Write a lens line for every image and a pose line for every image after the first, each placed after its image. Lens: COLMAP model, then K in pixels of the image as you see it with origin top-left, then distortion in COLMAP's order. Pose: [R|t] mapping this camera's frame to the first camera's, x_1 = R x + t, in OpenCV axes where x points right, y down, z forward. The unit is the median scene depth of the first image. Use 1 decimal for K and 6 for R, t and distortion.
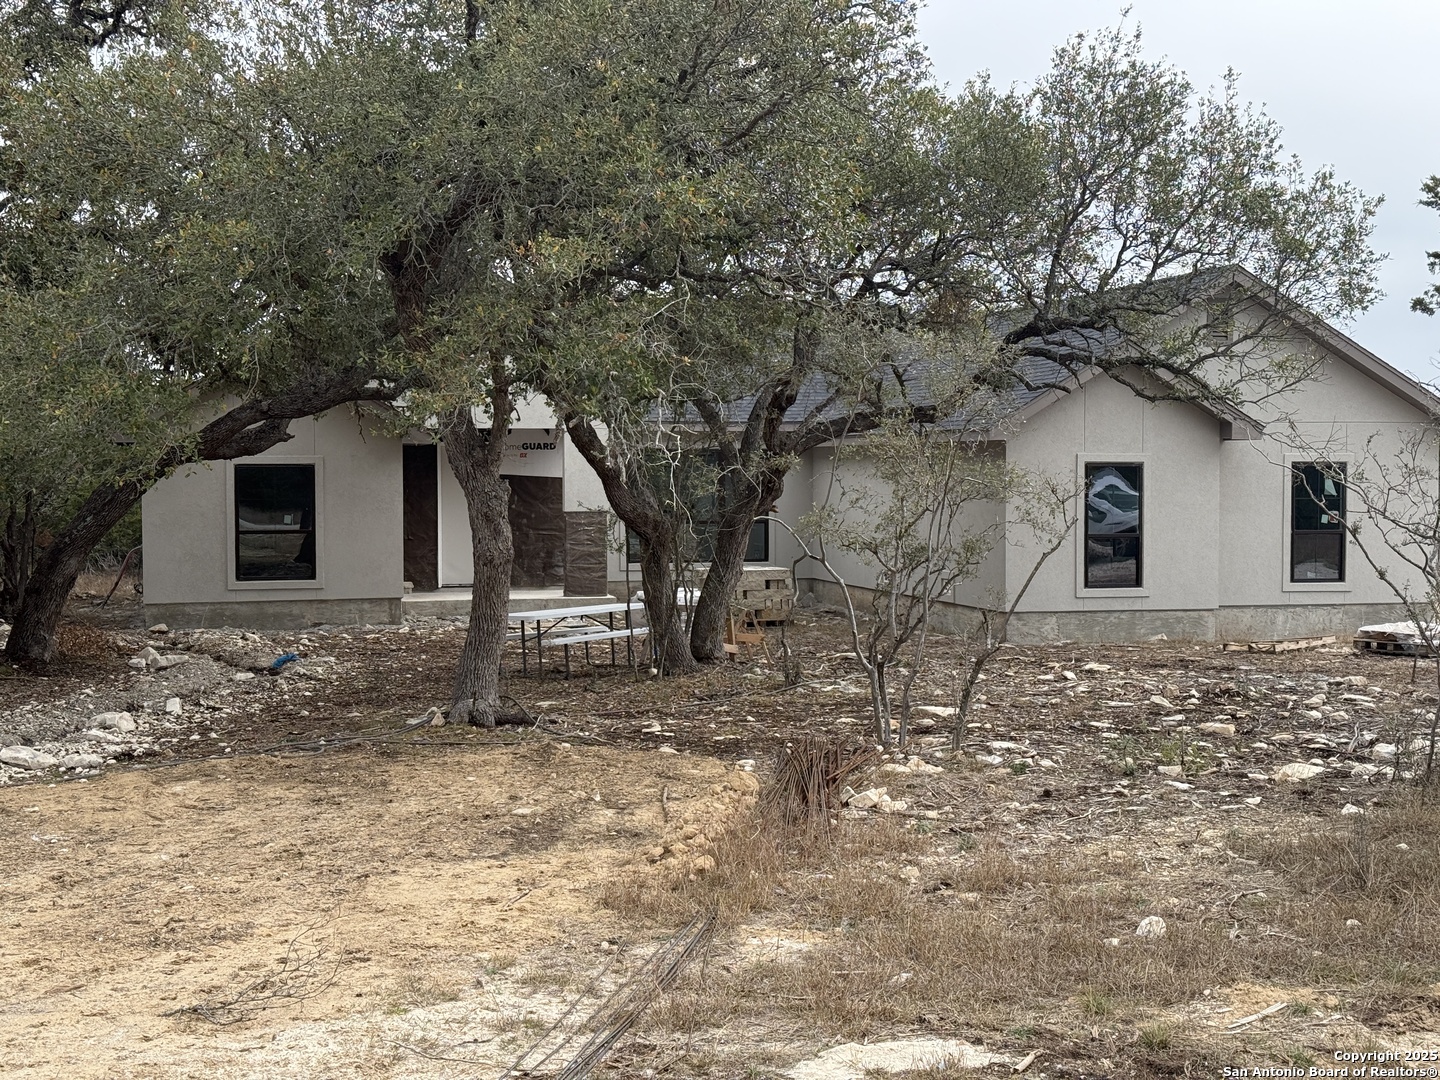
lens RADIAL K [[2213.6, 0, 723.2], [0, 2213.6, 538.9], [0, 0, 1]] dist [0.073180, 0.000000]
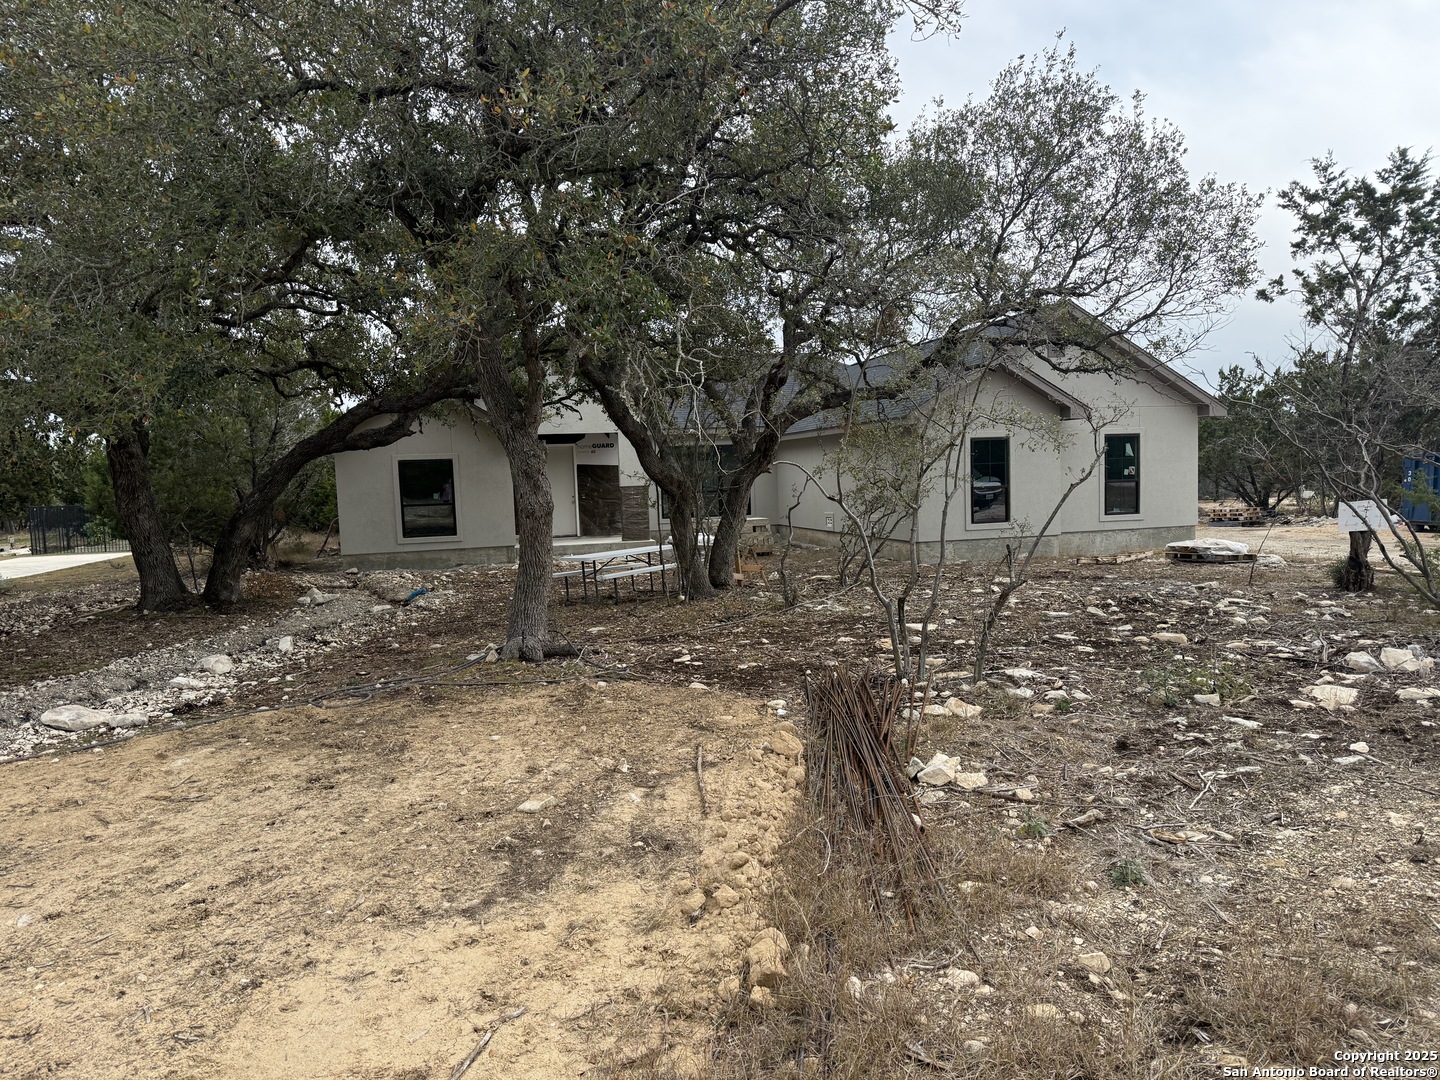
lens RADIAL K [[1085.9, 0, 727.2], [0, 1085.9, 554.9], [0, 0, 1]] dist [0.035045, -0.047049]
pose [[0.999360, -0.033830, 0.011595, -0.011523], [0.033306, 0.998532, 0.042718, 0.008769], [-0.013023, -0.042304, 0.999020, 0.373215]]
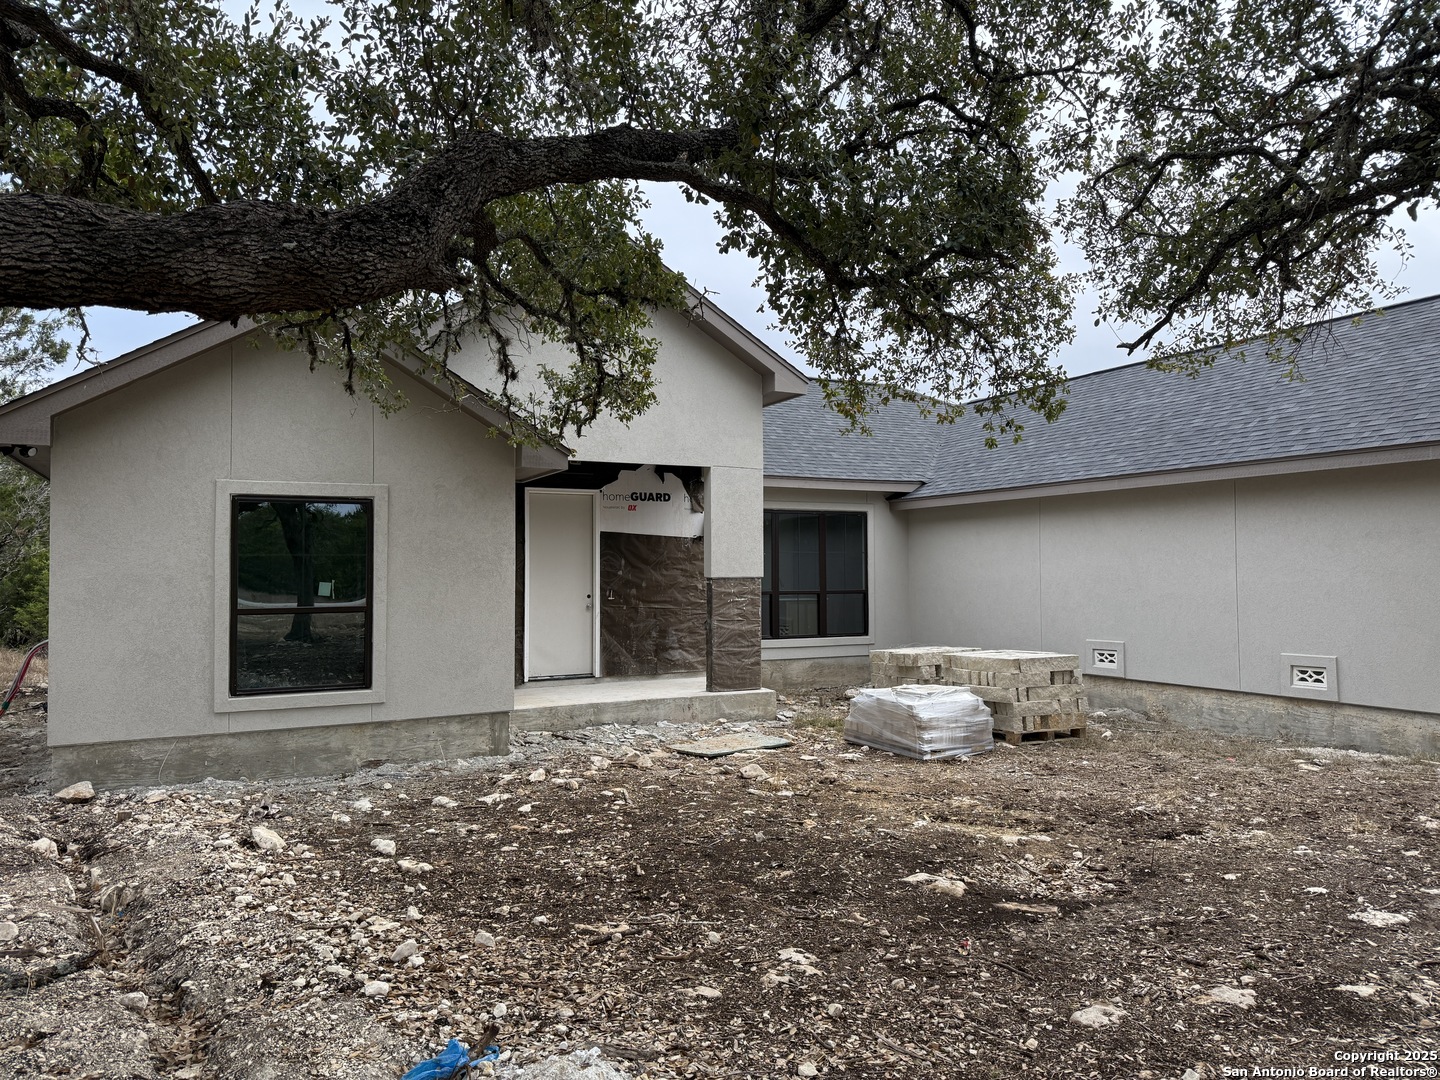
lens RADIAL K [[1085.9, 0, 753.6], [0, 1085.9, 524.7], [0, 0, 1]] dist [0.035045, -0.047049]
pose [[0.973010, 0.005971, 0.230684, -0.221888], [0.011181, 0.997271, -0.072975, -0.005230], [-0.230490, 0.073584, 0.970288, 1.002461]]
